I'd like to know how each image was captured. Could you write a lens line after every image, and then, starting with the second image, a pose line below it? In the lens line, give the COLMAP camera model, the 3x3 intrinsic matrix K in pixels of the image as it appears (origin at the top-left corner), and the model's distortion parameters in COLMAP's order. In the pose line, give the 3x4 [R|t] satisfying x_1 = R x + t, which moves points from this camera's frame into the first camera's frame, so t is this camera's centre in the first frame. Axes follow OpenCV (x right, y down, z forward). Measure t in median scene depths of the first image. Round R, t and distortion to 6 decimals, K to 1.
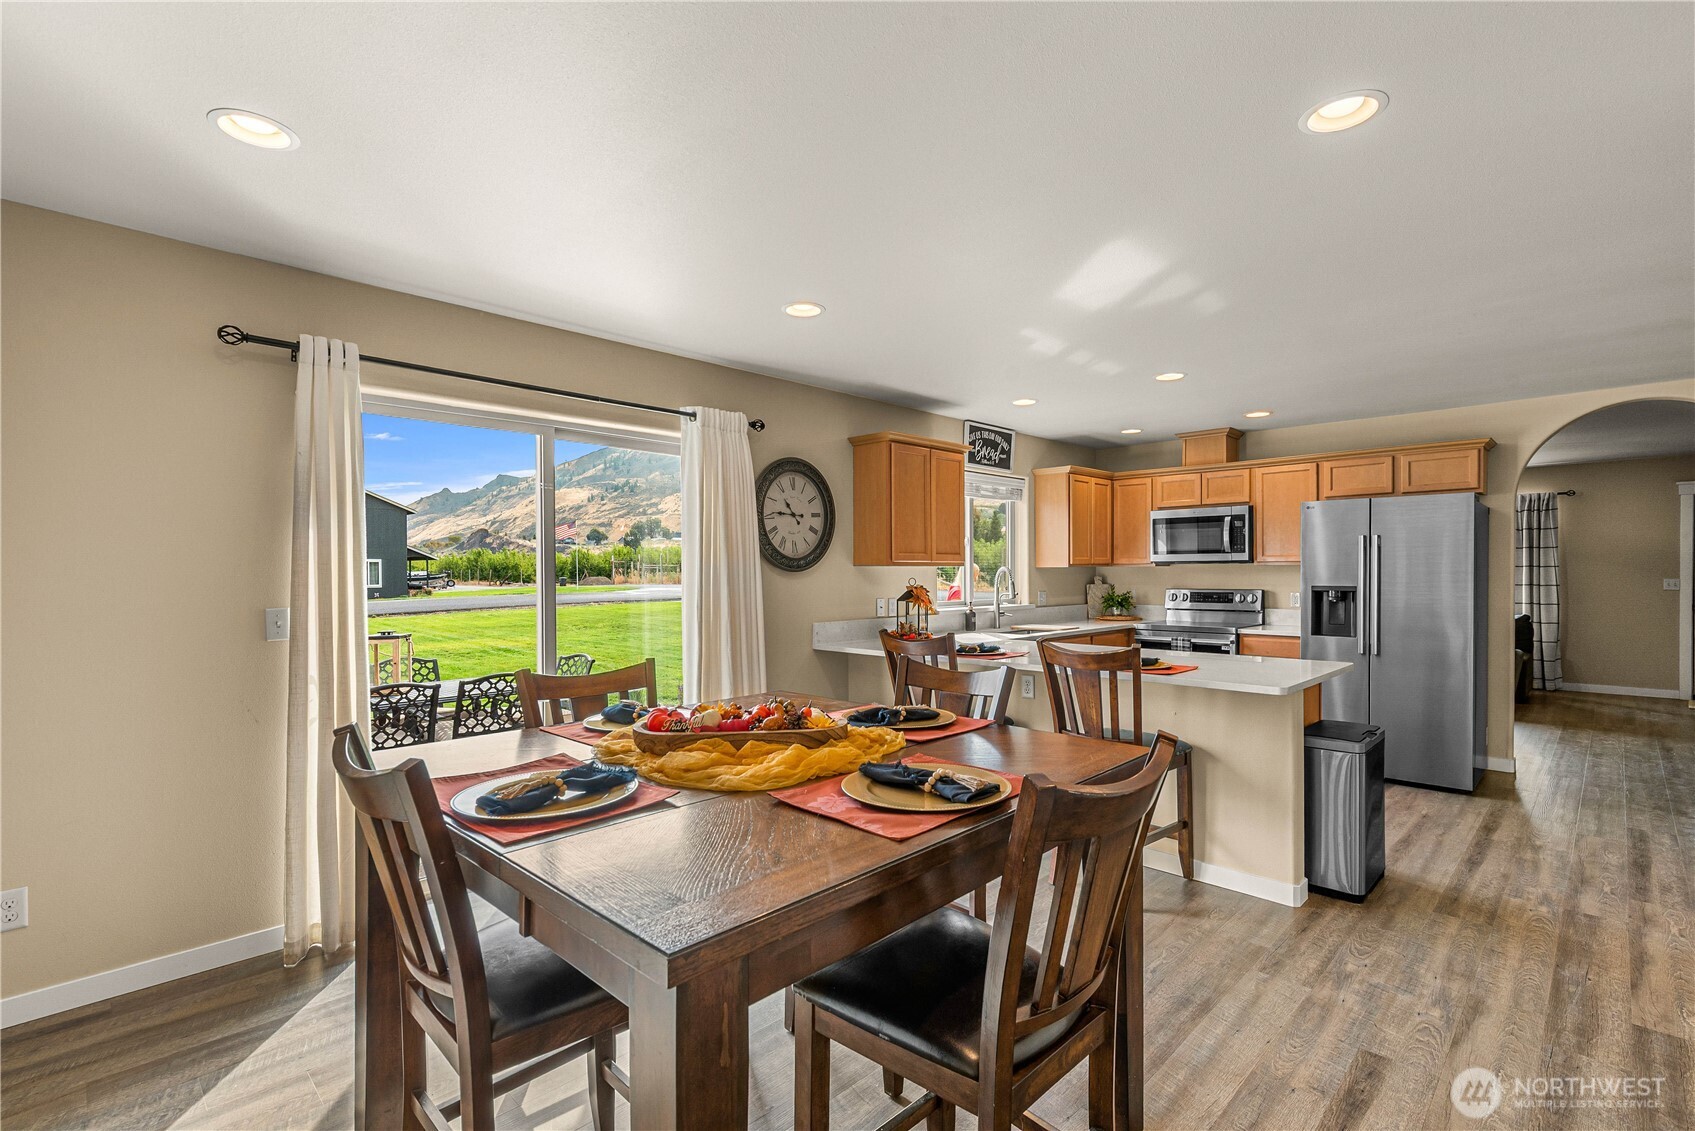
lens RADIAL K [[786.2, 0, 866.2], [0, 786.2, 579.6], [0, 0, 1]] dist [-0.005127, 0.000514]
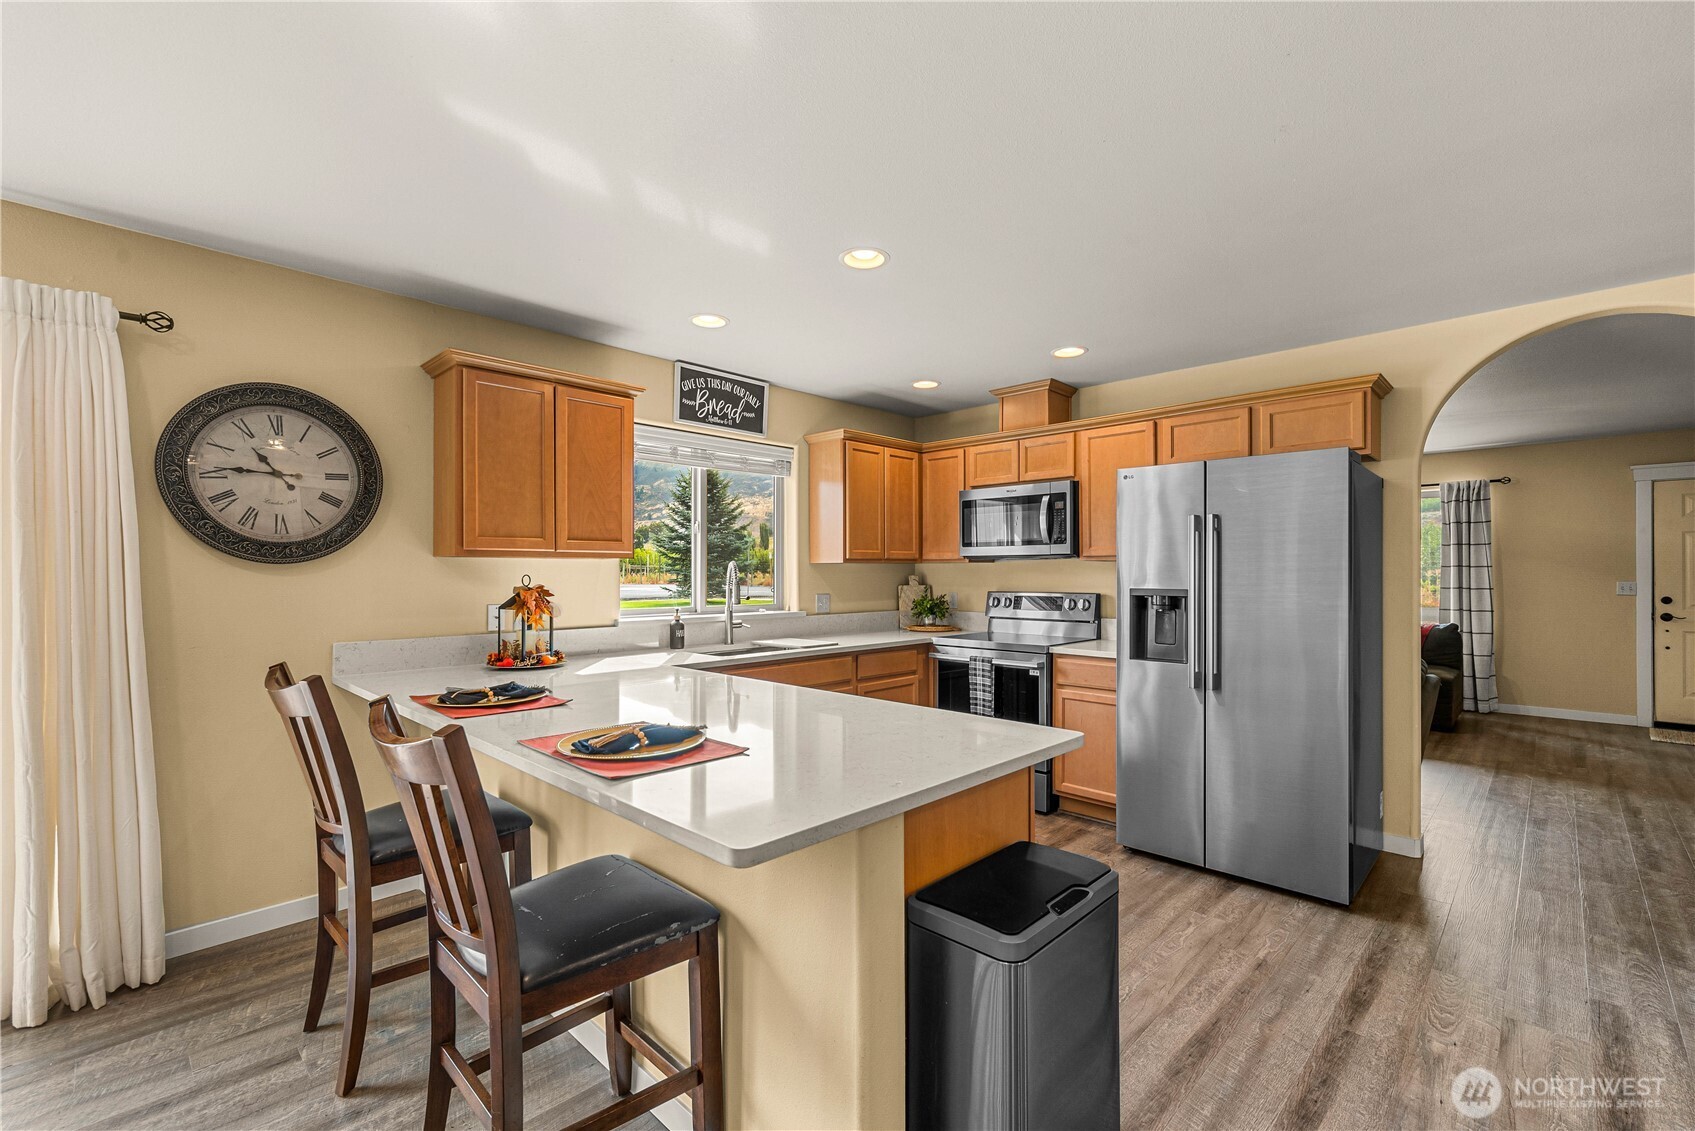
lens RADIAL K [[735.4, 0, 867.1], [0, 735.4, 568.5], [0, 0, 1]] dist [-0.000844, -0.000607]
pose [[0.999937, 0.003383, 0.010669, 0.287622], [-0.003200, 0.999848, -0.017149, 0.001943], [-0.010725, 0.017114, 0.999796, 0.306032]]
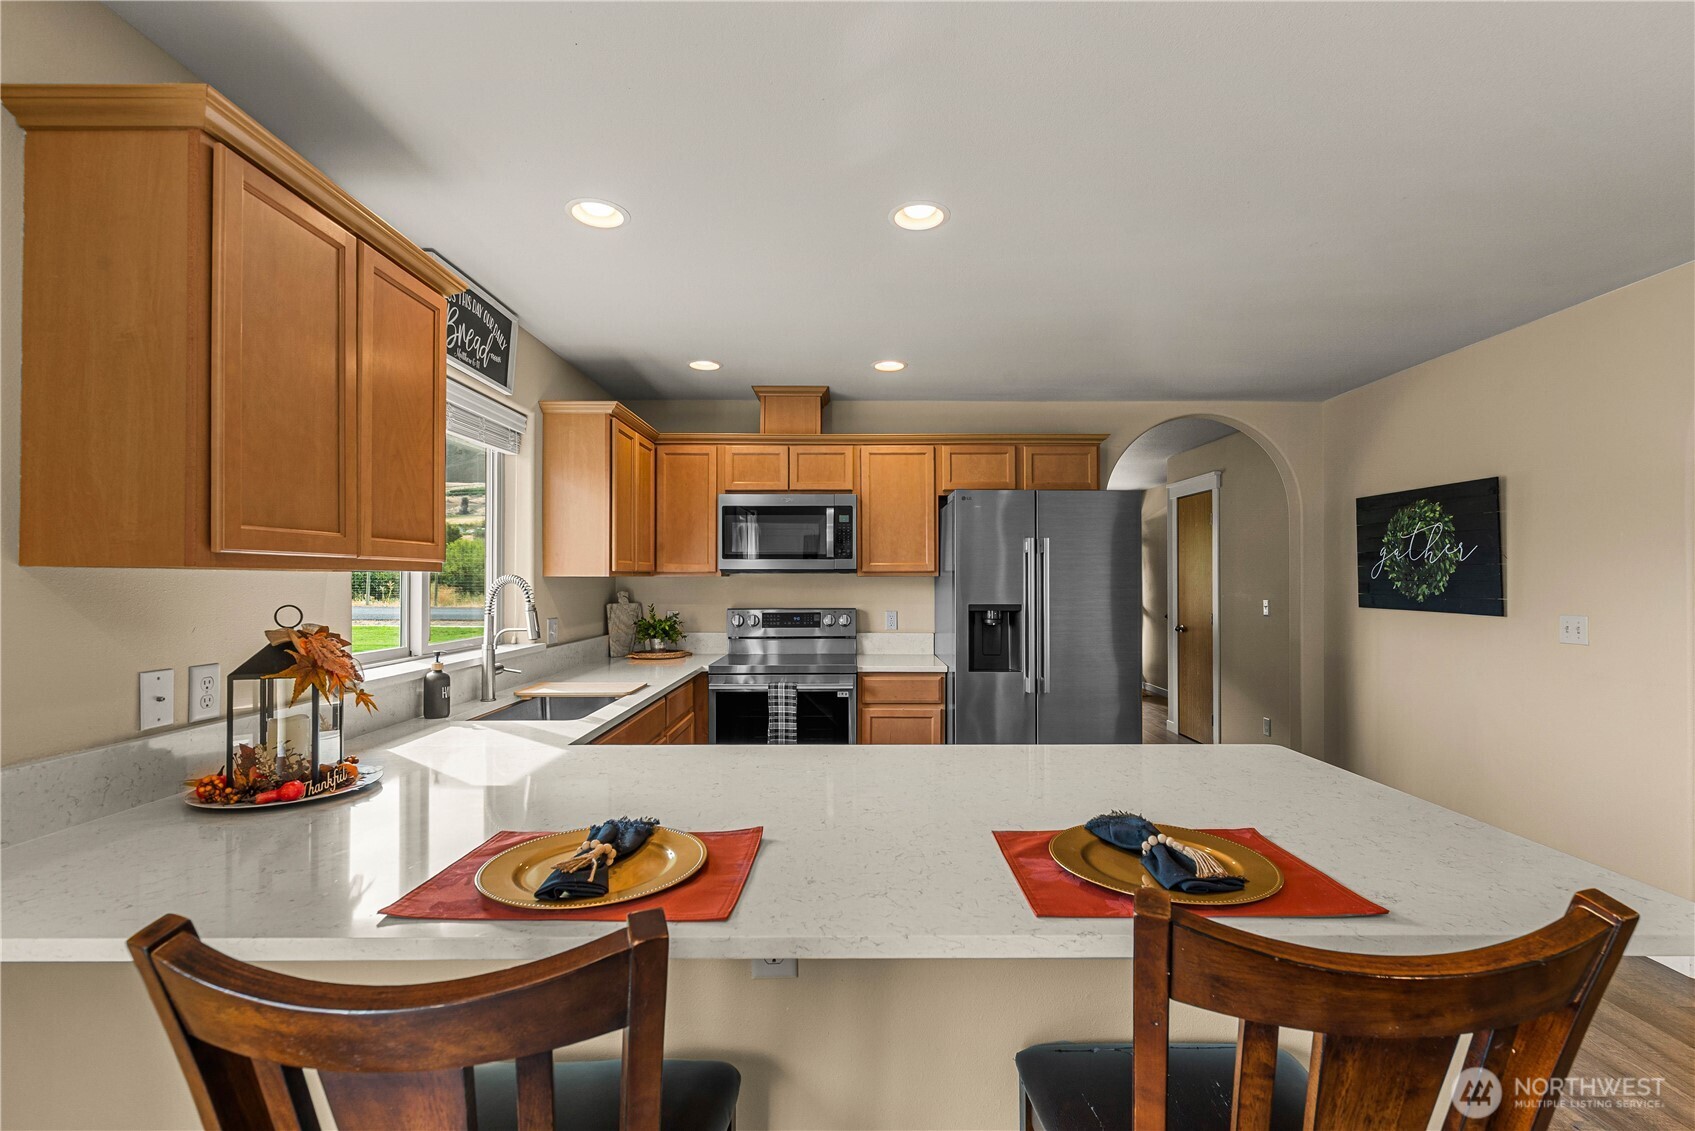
lens RADIAL K [[735.4, 0, 863.0], [0, 735.4, 572.8], [0, 0, 1]] dist [-0.000844, -0.000607]
pose [[0.713000, 0.011515, 0.701069, 0.011622], [0.004845, 0.999760, -0.021348, -0.006551], [-0.701147, 0.018617, 0.712774, 0.509285]]
